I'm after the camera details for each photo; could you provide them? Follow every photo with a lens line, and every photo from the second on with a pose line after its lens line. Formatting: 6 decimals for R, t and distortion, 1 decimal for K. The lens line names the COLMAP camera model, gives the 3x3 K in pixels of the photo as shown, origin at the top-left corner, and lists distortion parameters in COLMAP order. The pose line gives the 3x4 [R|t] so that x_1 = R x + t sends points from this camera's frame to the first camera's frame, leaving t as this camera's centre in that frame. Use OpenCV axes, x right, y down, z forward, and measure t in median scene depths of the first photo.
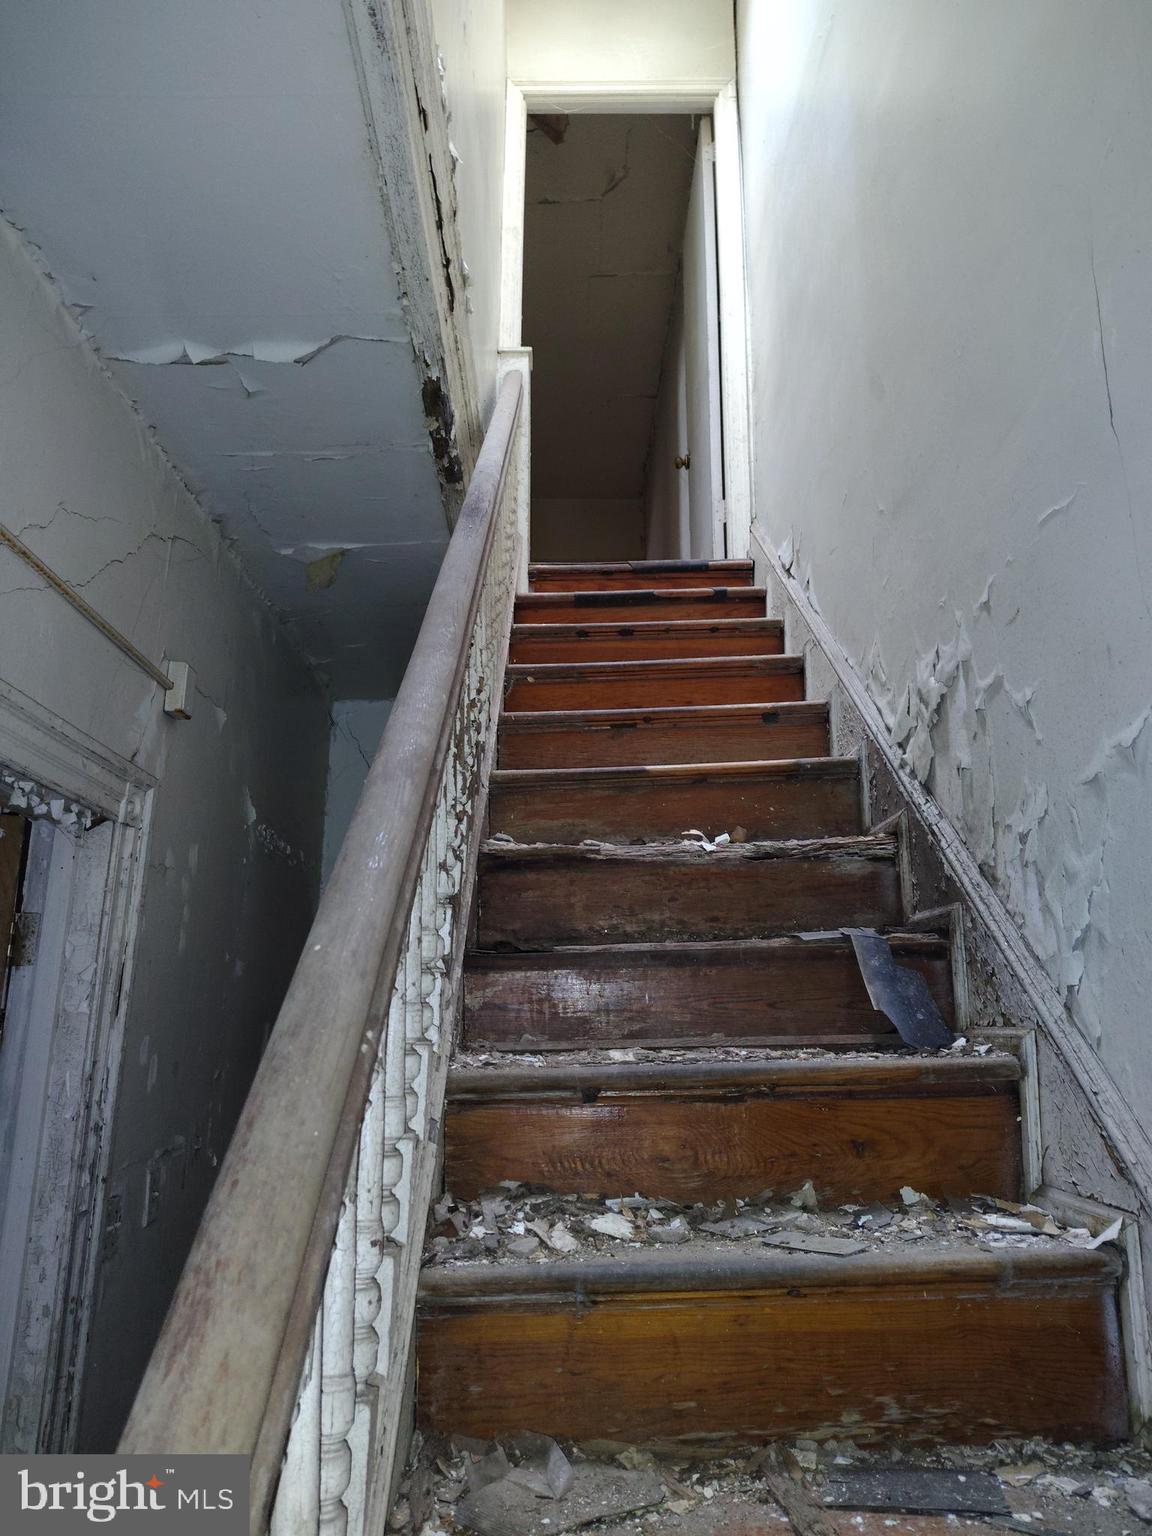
lens RADIAL K [[1047.3, 0, 584.6], [0, 1047.3, 786.3], [0, 0, 1]] dist [0.059248, -0.083515]
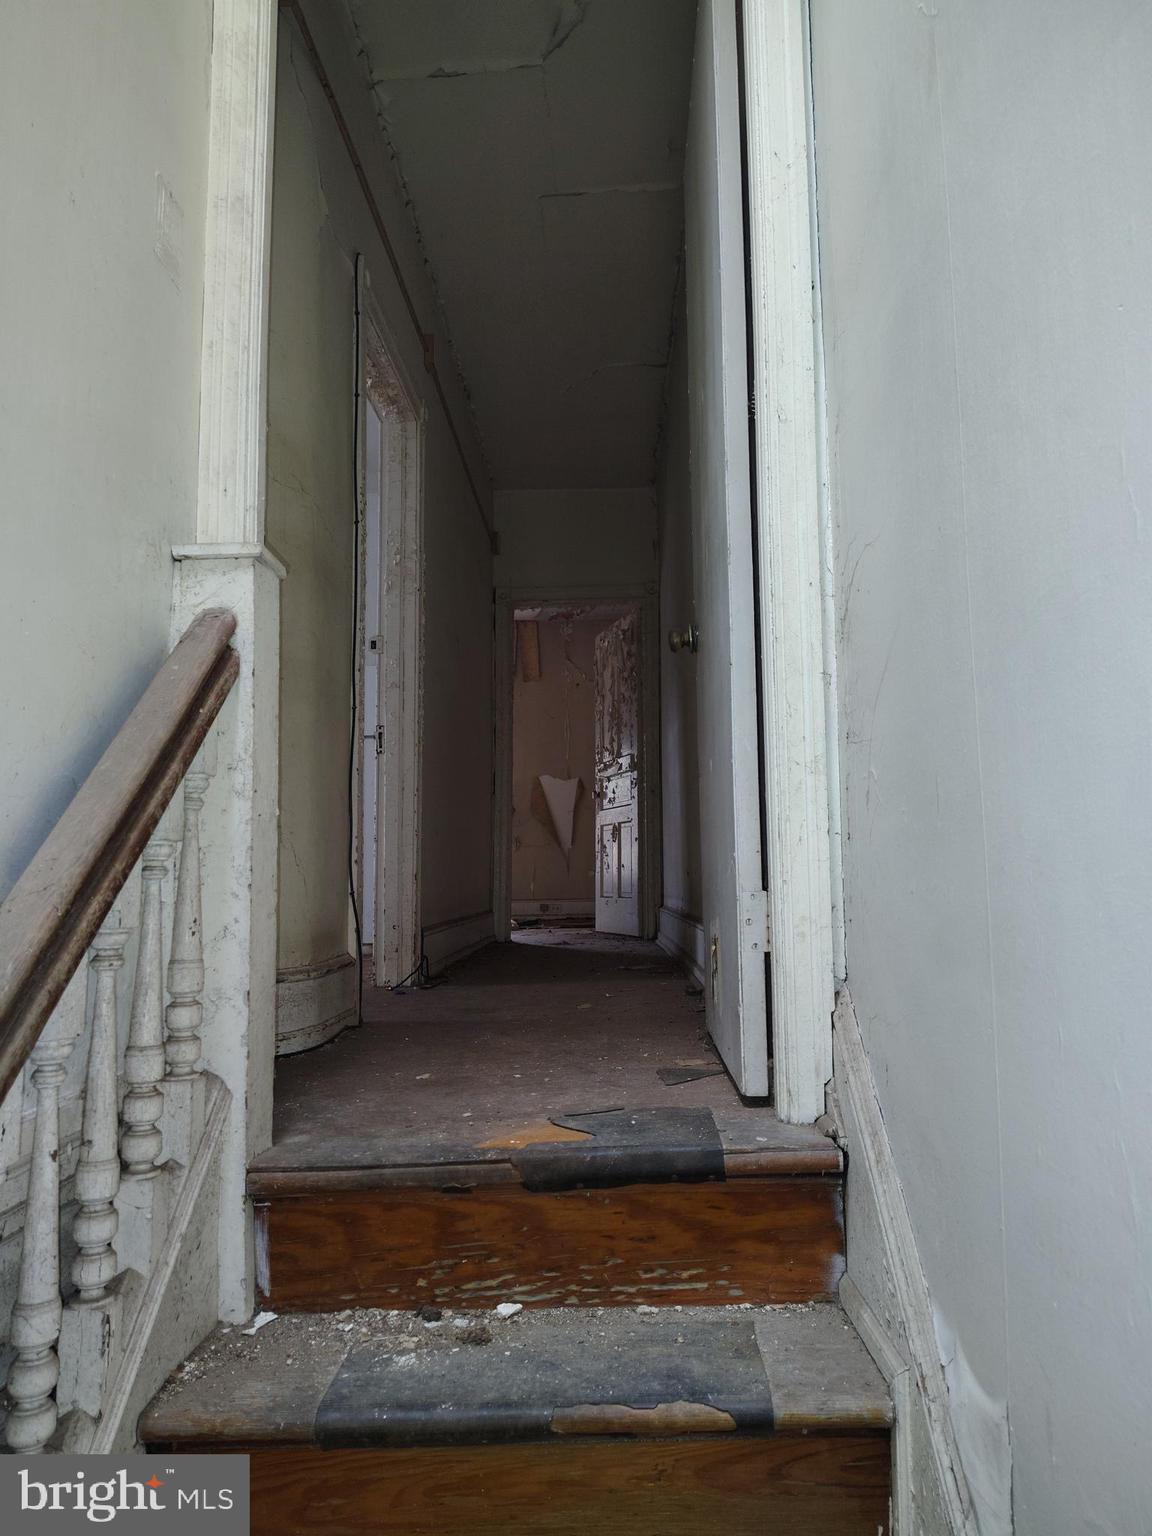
lens RADIAL K [[1047.3, 0, 584.6], [0, 1047.3, 786.3], [0, 0, 1]] dist [0.059248, -0.083515]
pose [[0.998336, -0.025057, -0.051928, 0.084927], [0.031266, 0.991984, 0.122439, -0.365030], [0.048443, -0.123858, 0.991117, 0.599402]]
